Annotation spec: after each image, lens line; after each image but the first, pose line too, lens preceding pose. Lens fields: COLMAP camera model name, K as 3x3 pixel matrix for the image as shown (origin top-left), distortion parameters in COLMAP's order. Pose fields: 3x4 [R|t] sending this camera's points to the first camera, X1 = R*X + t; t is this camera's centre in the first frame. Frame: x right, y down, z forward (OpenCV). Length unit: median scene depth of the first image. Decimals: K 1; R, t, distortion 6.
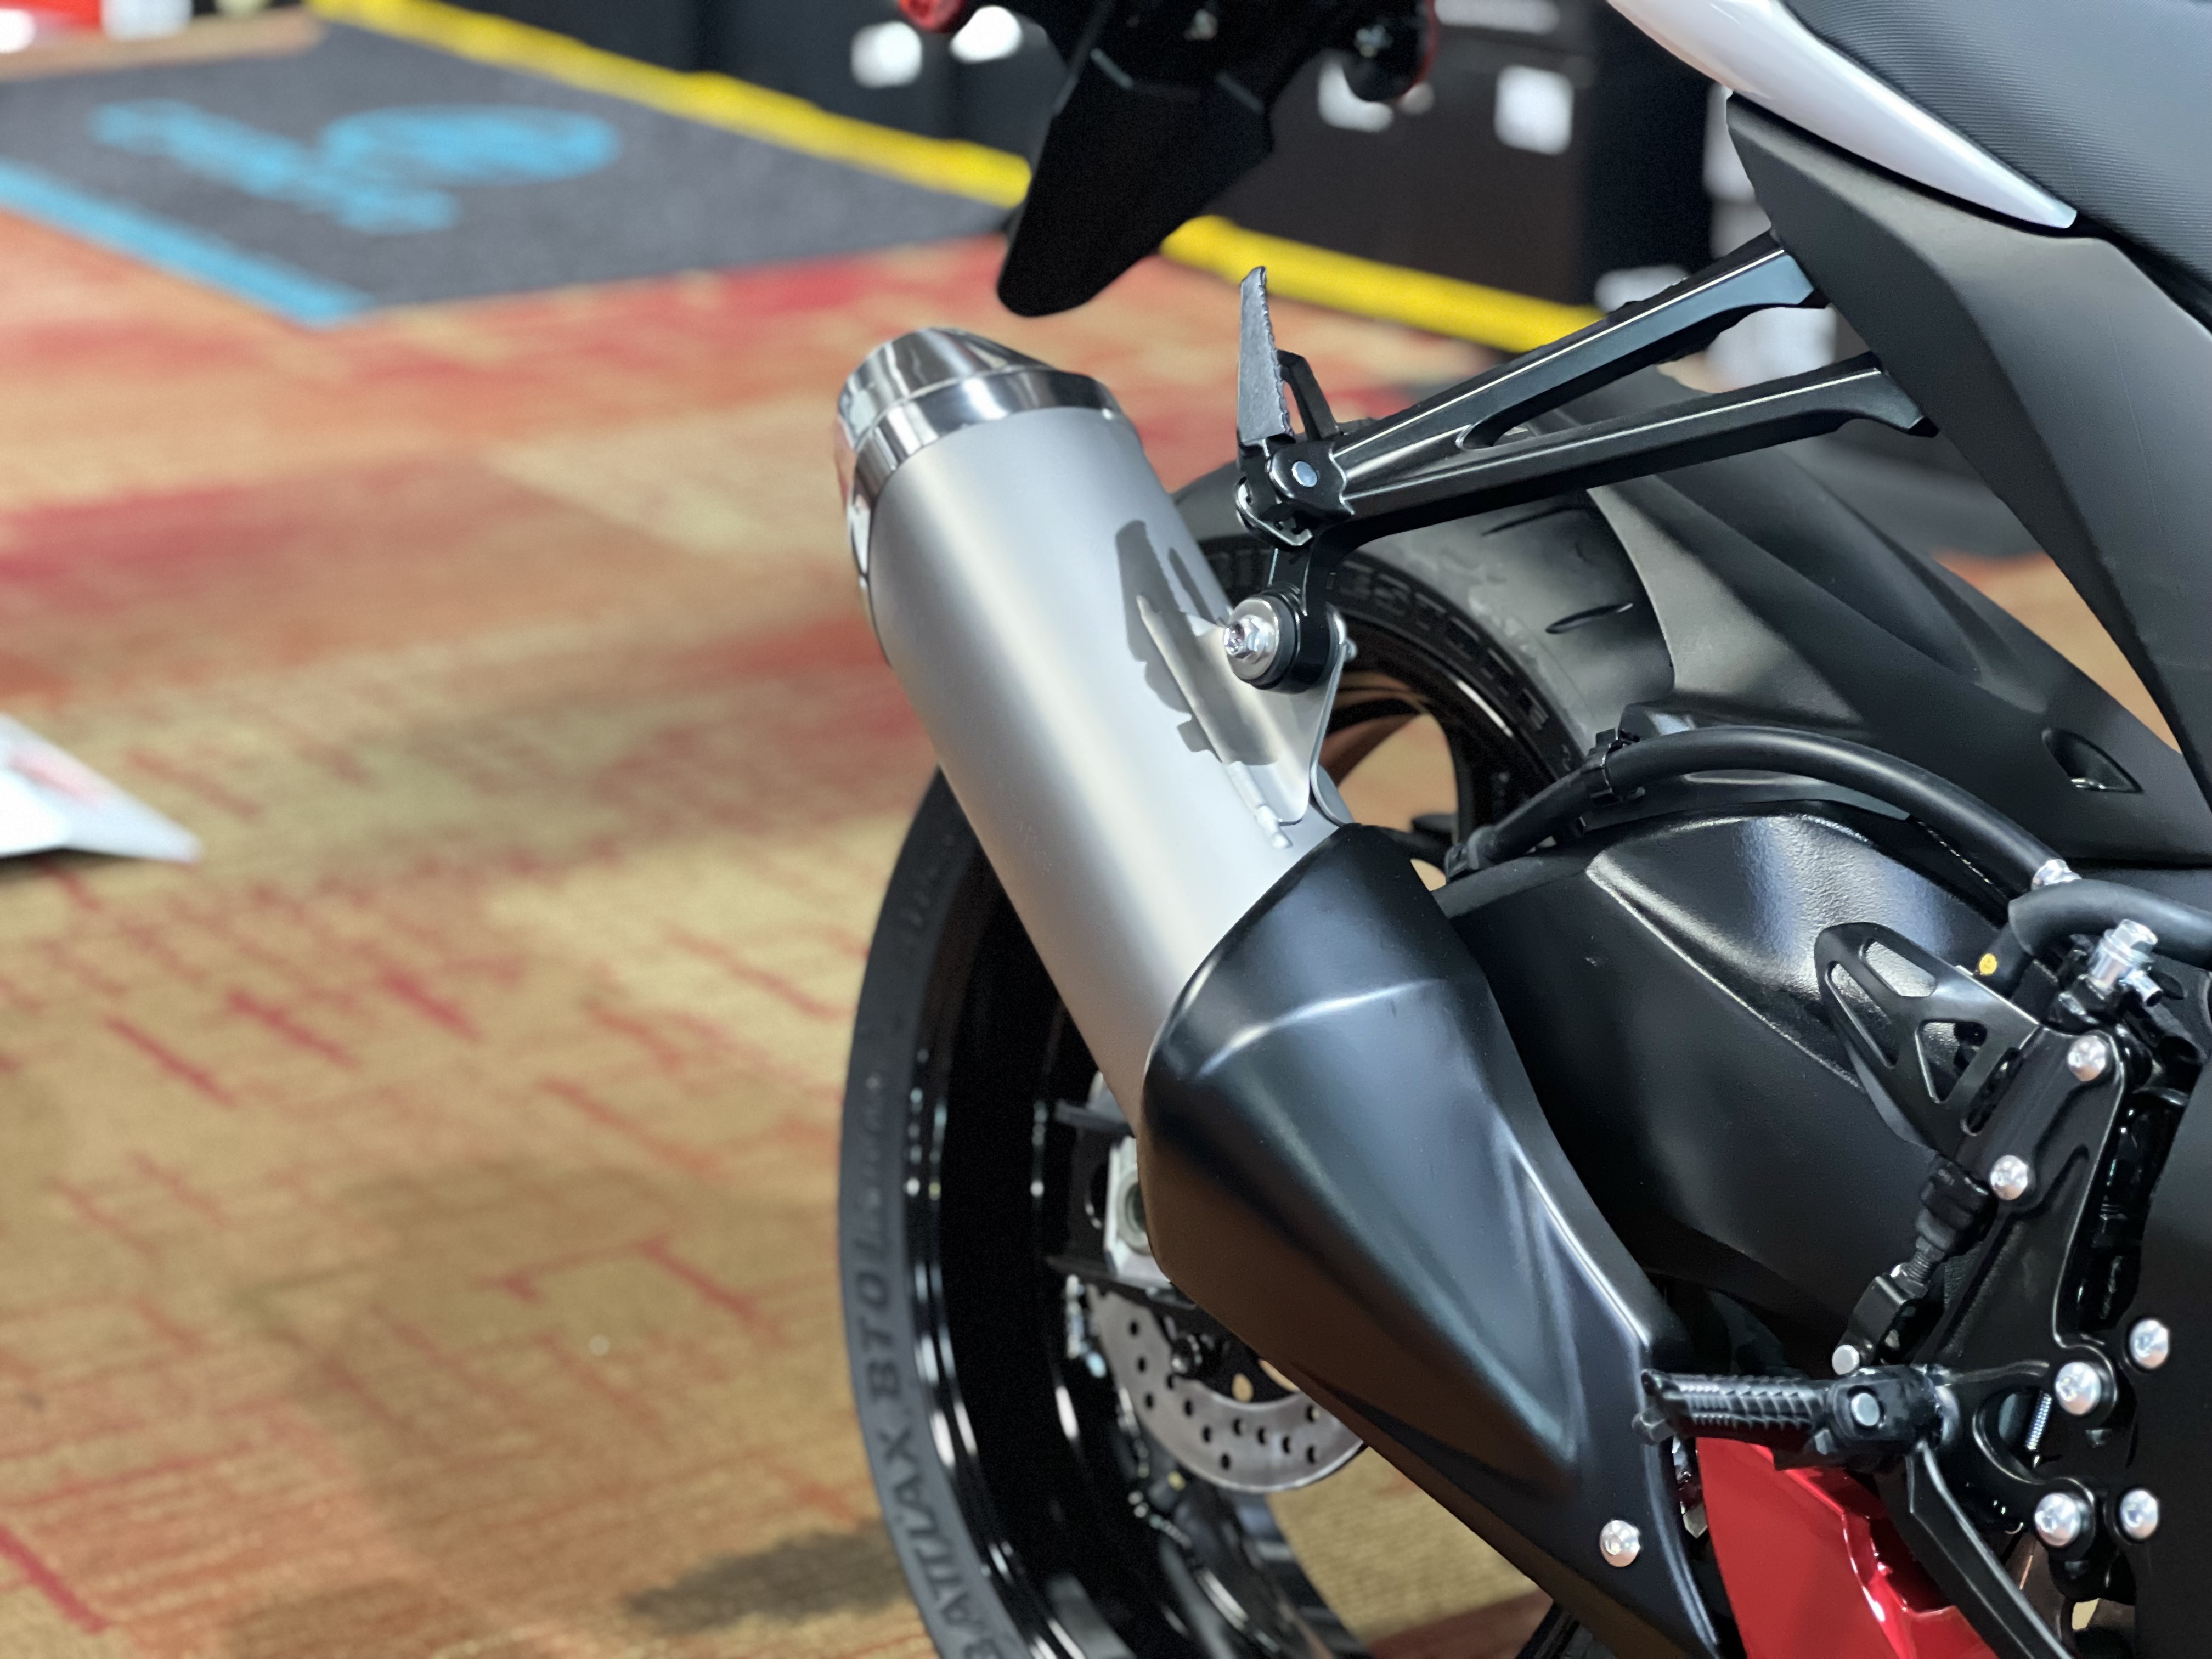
lens RADIAL K [[4935.2, 0, 1096.3], [0, 4935.2, 829.7], [0, 0, 1]] dist [0.182536, 0.000000]
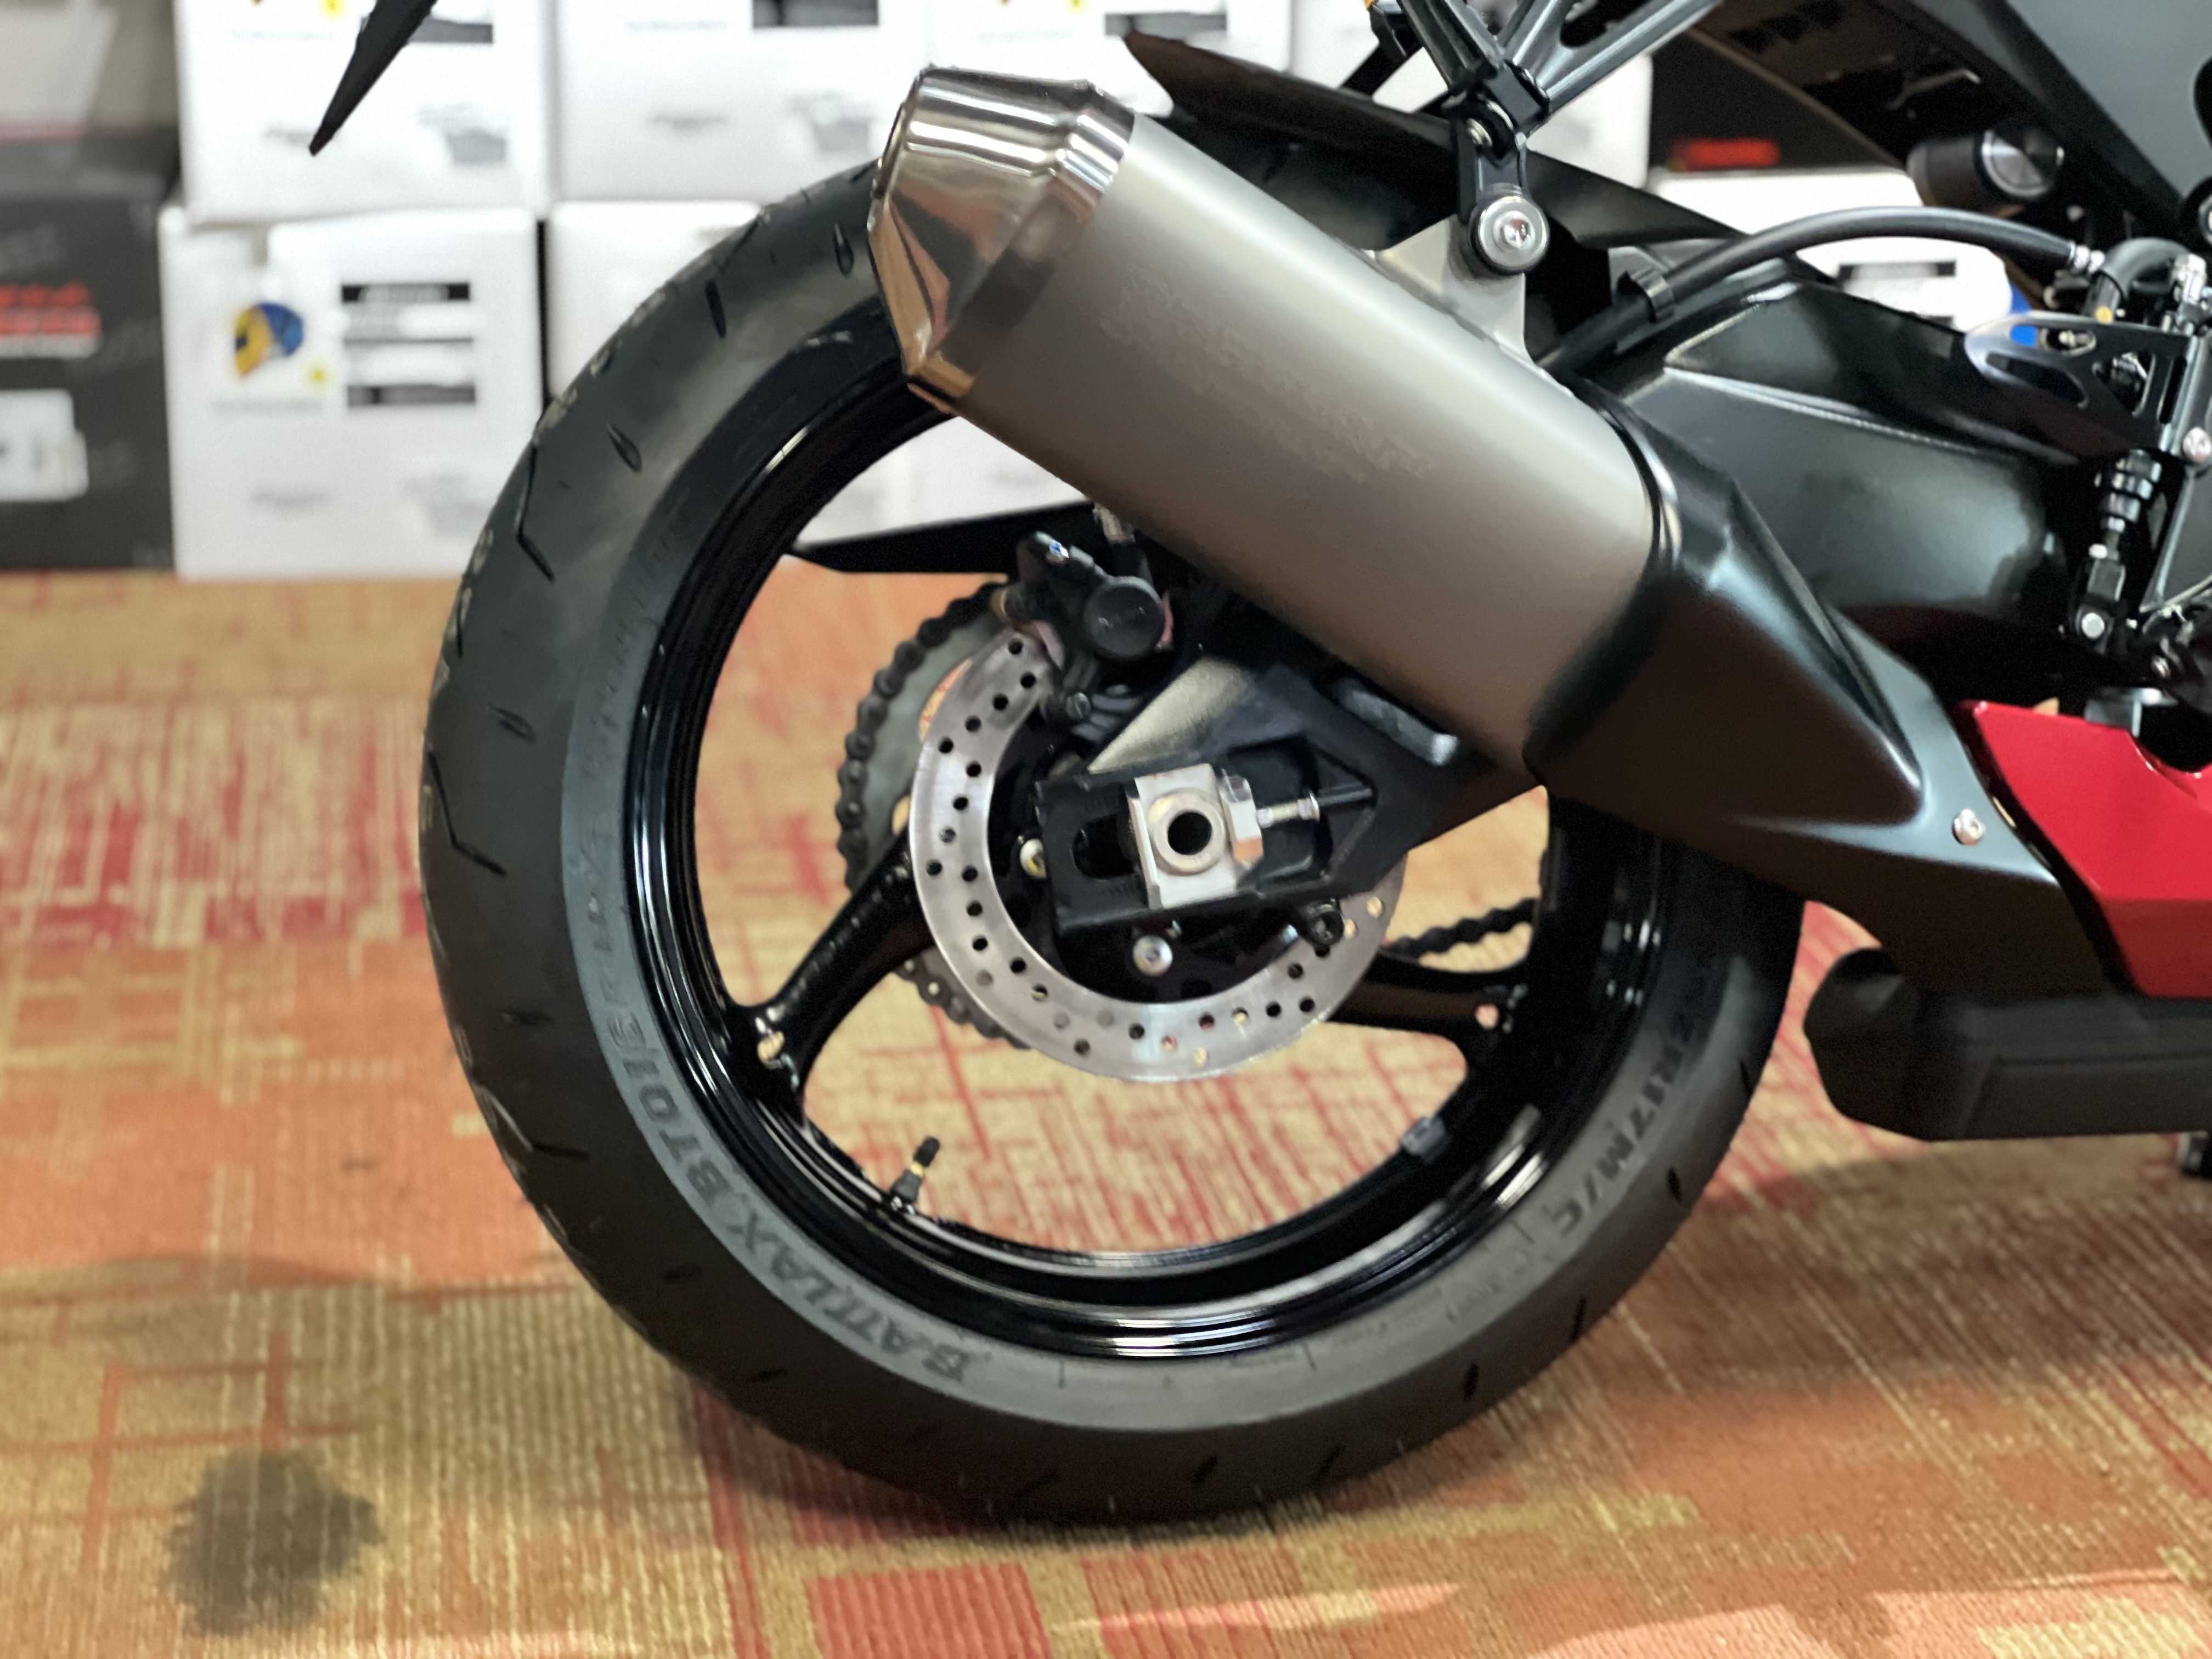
lens RADIAL K [[4935.2, 0, 1117.7], [0, 4935.2, 813.2], [0, 0, 1]] dist [0.182536, 0.000000]
pose [[0.422858, -0.236483, 0.874796, -1.071358], [0.262870, 0.955851, 0.131329, -0.085583], [-0.867232, 0.174424, 0.466353, 0.556463]]
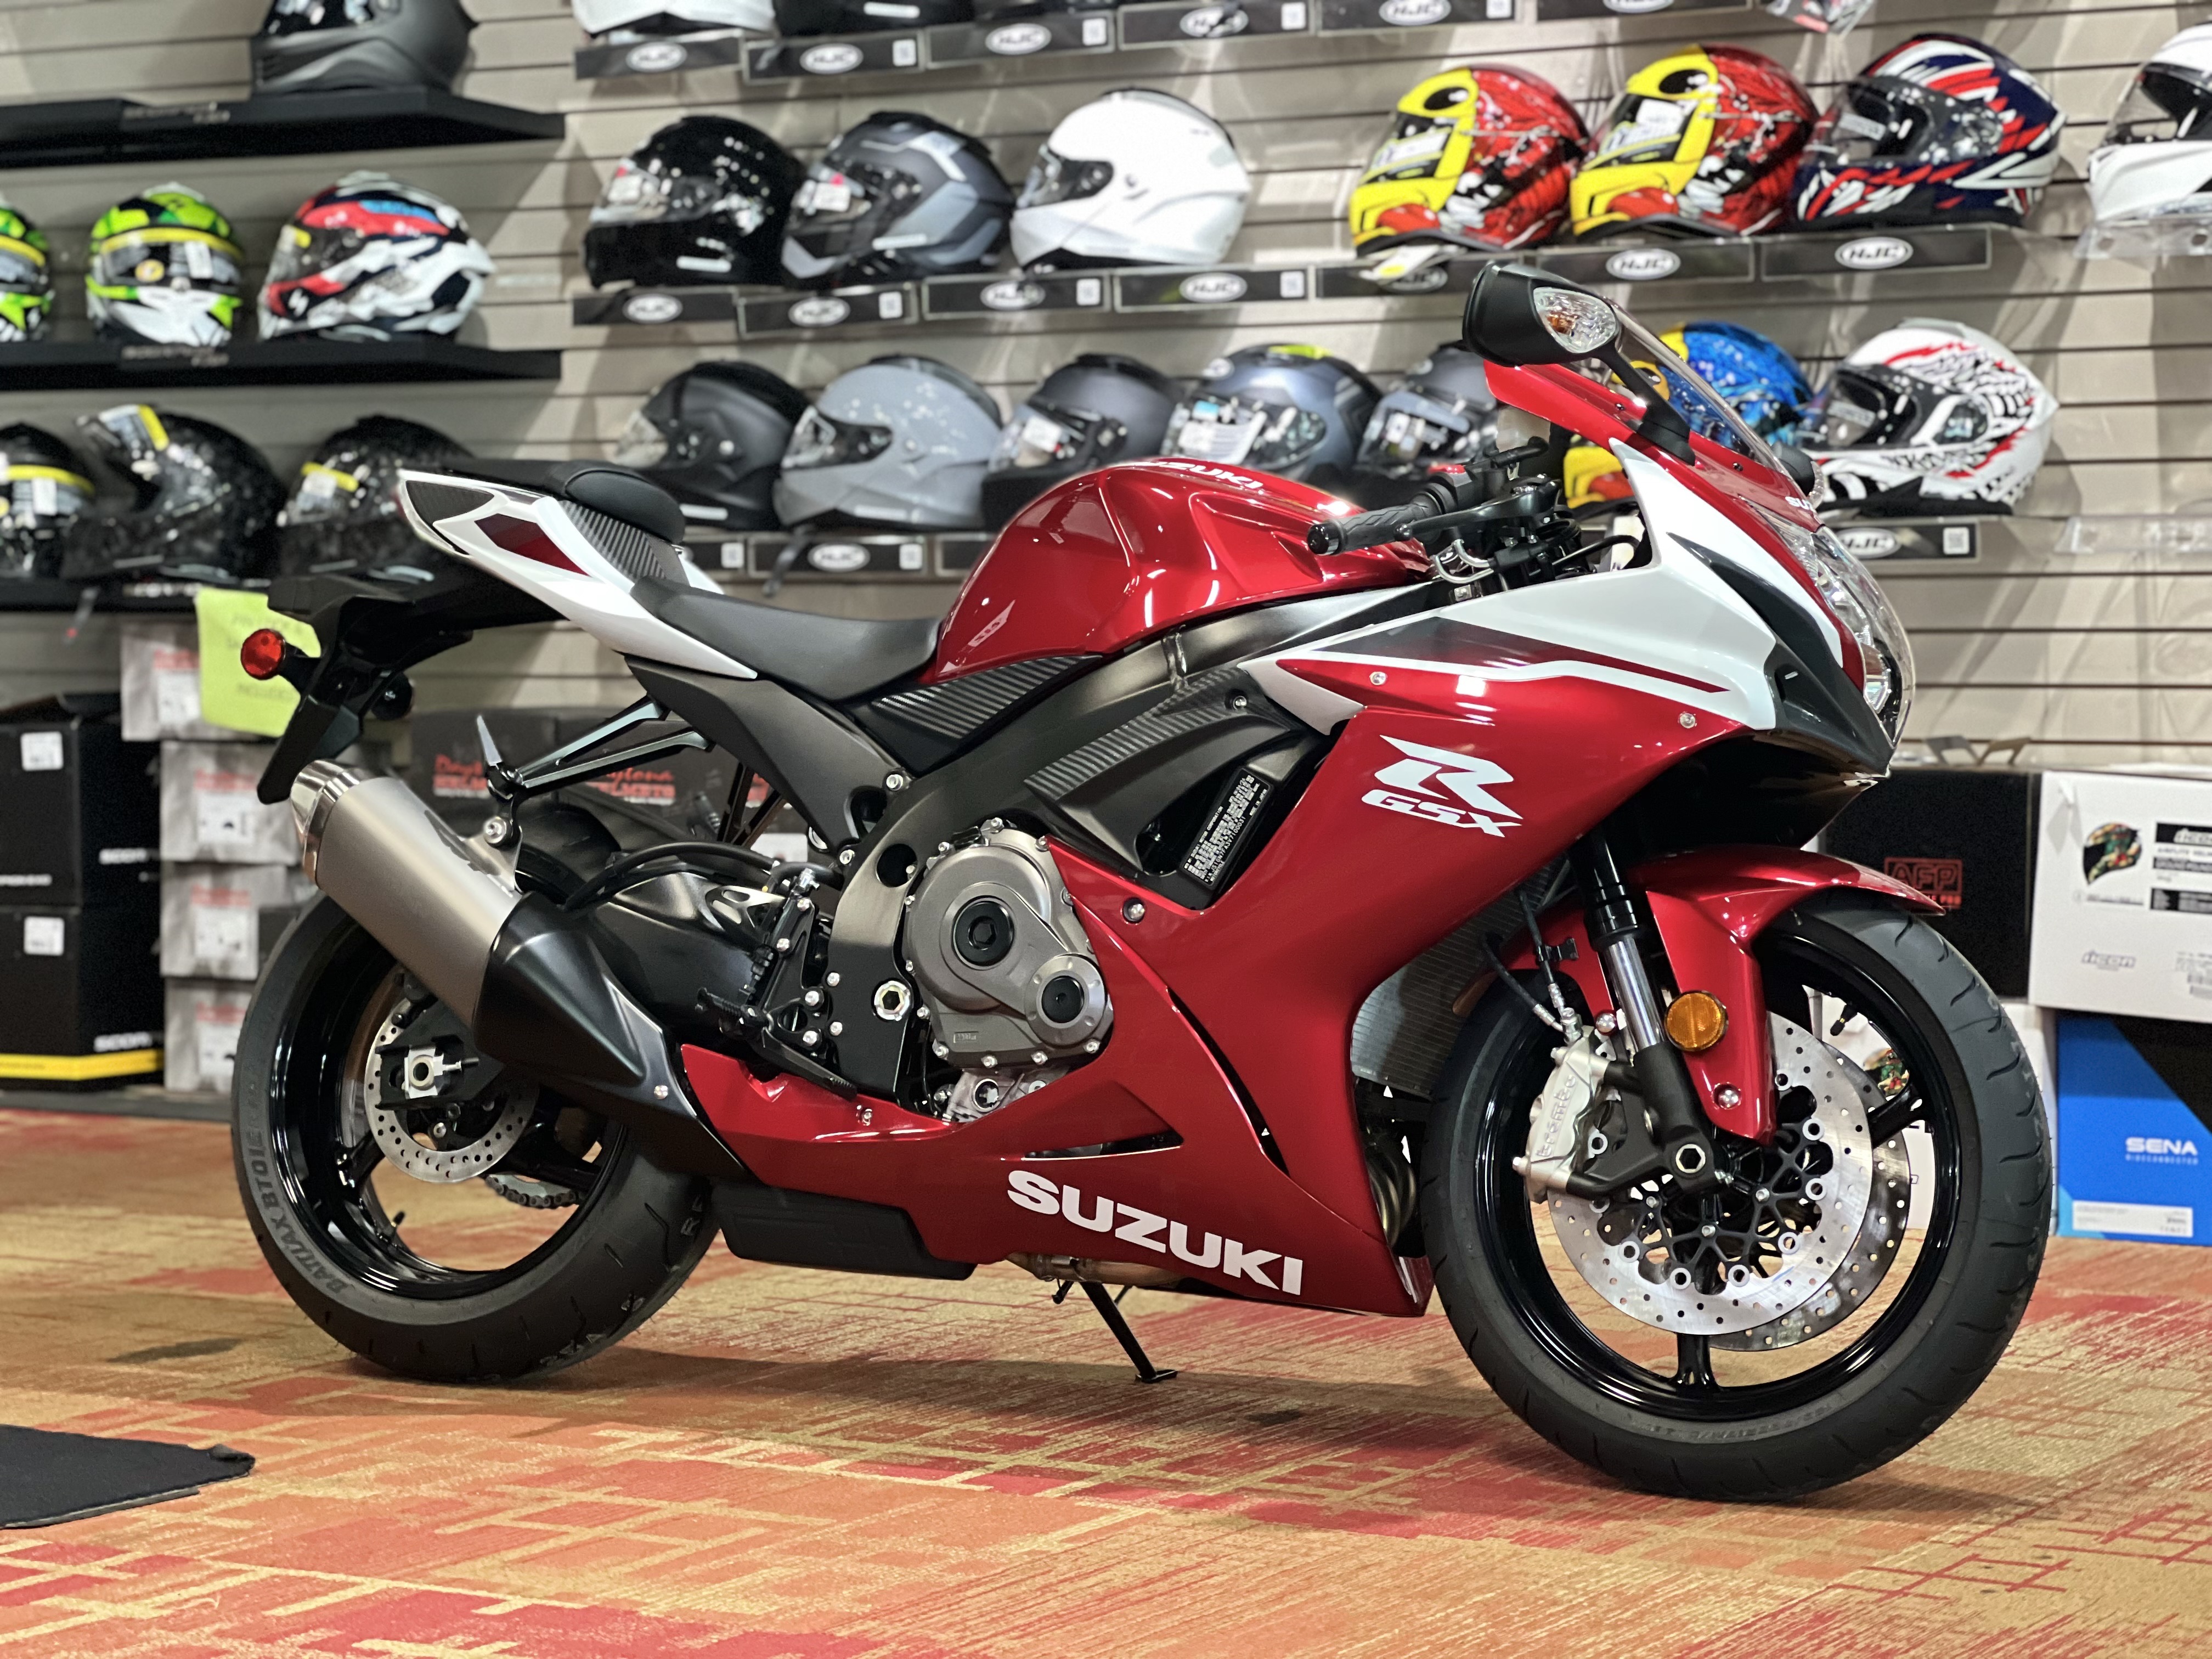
lens RADIAL K [[4935.2, 0, 1096.5], [0, 4935.2, 831.5], [0, 0, 1]] dist [0.182536, 0.000000]
pose [[0.895267, -0.019084, 0.445120, -0.972131], [0.127742, 0.968130, -0.215419, 0.652082], [-0.426824, 0.249718, 0.869173, -1.751367]]
